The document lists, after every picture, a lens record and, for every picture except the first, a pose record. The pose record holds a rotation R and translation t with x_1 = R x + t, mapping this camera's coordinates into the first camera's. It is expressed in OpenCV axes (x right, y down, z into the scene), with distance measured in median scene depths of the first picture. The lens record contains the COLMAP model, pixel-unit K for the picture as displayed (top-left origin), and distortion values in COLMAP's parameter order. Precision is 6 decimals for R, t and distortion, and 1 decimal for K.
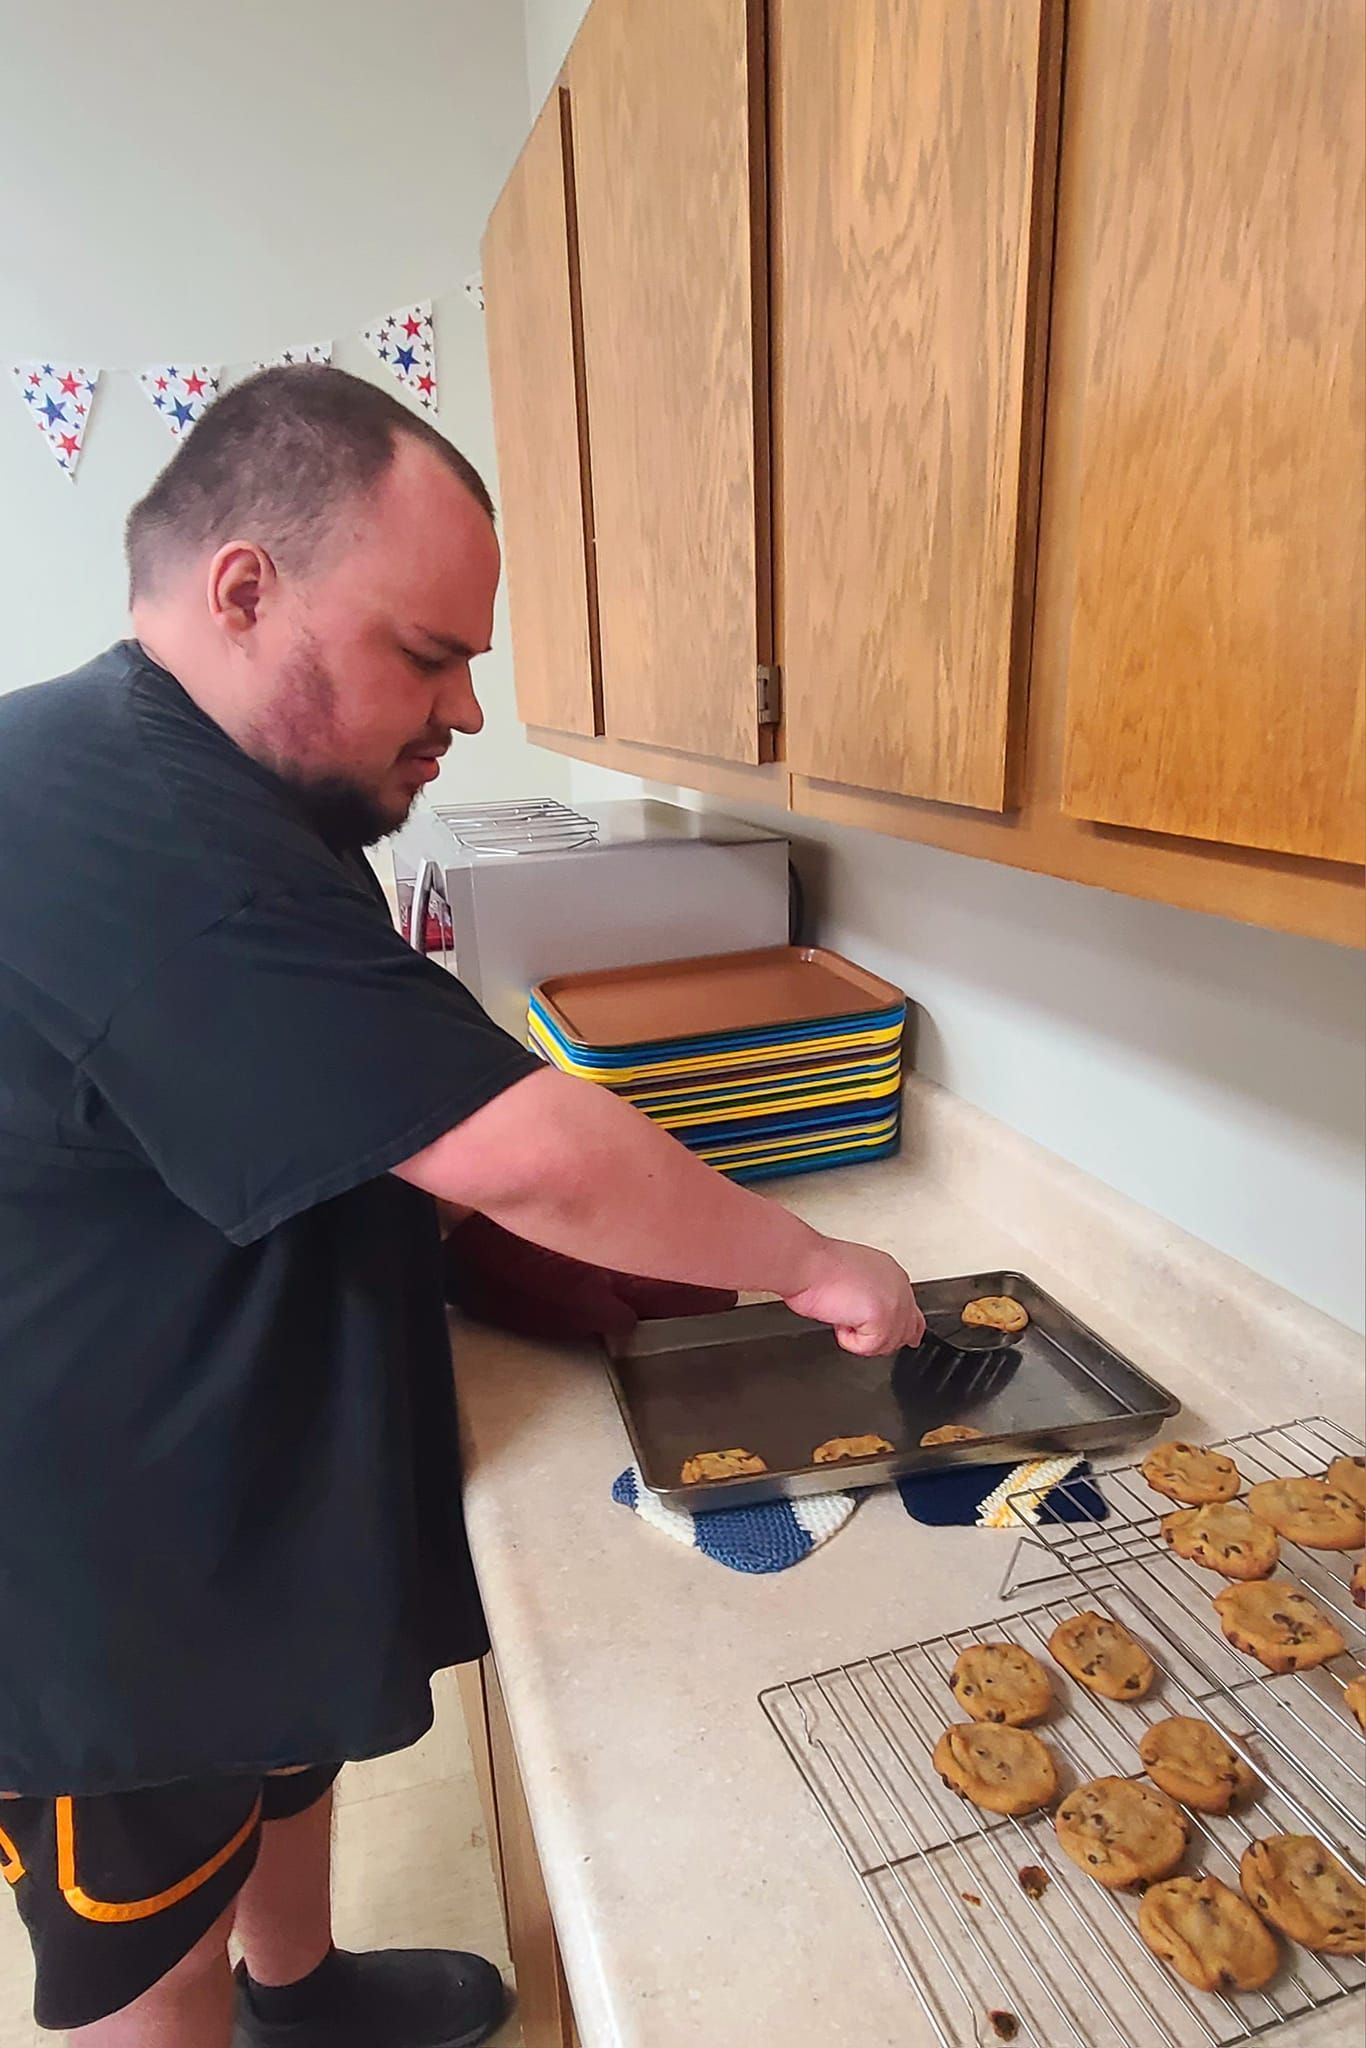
lens RADIAL K [[1214.9, 0, 681.7], [0, 1214.9, 1143.7], [0, 0, 1]] dist [0.002963, -0.002166]
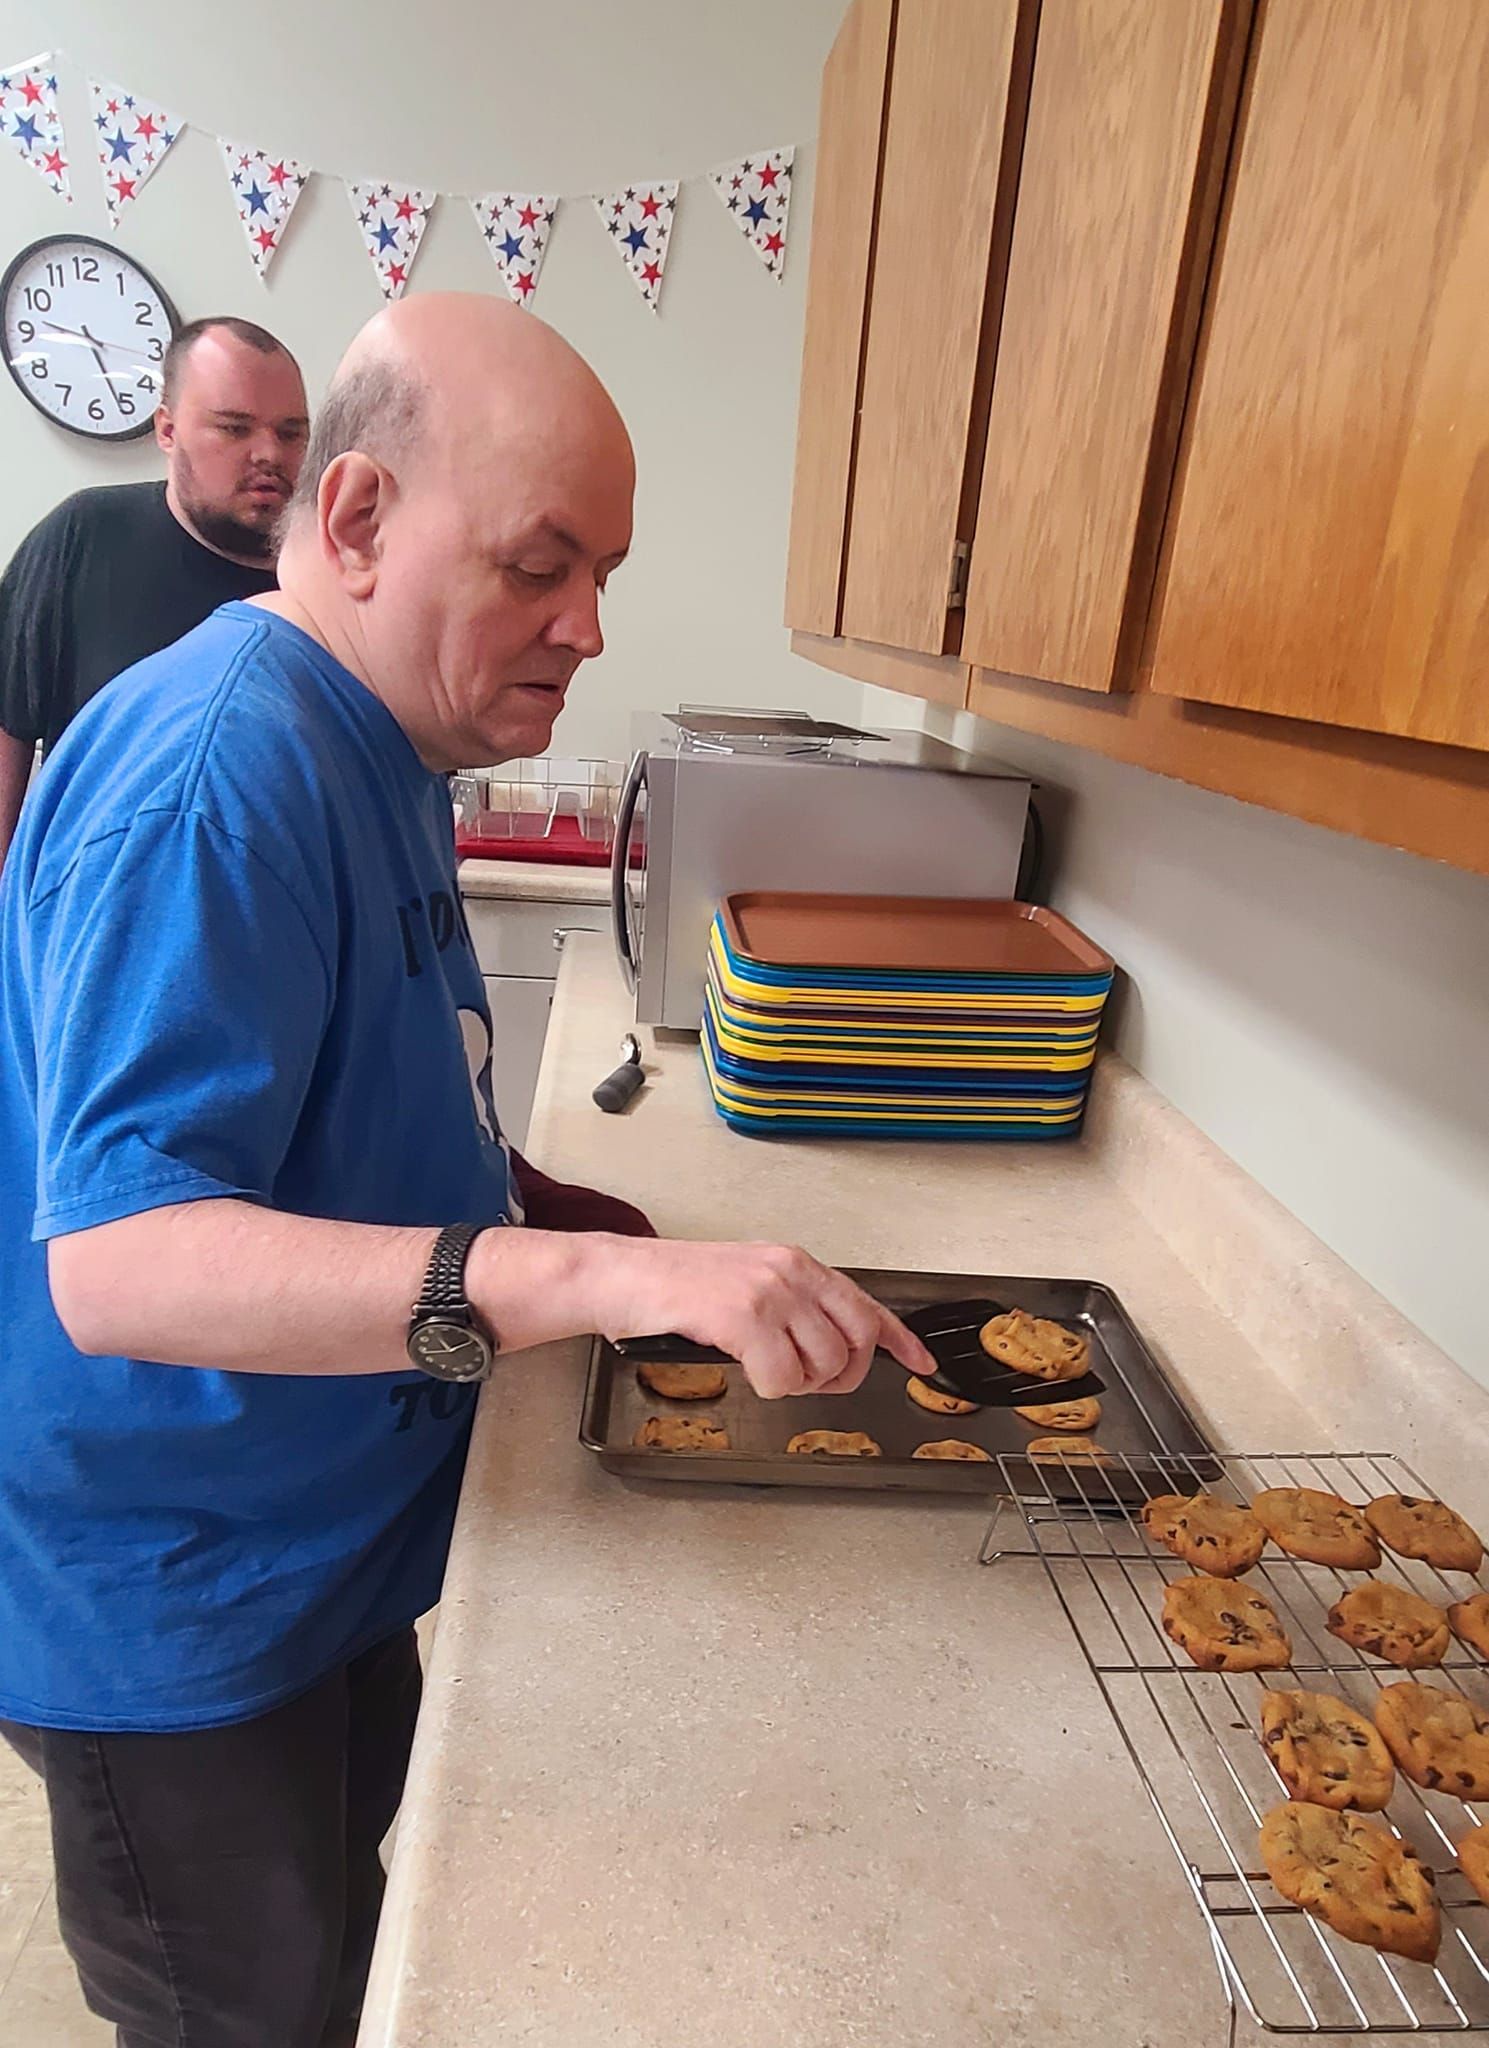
lens RADIAL K [[1320.9, 0, 755.0], [0, 1320.9, 1201.3], [0, 0, 1]] dist [0.012846, 0.001825]
pose [[0.971876, 0.184979, -0.145742, 0.180044], [-0.177999, 0.982219, 0.059677, 0.068215], [0.154190, -0.032057, 0.987521, -0.014176]]
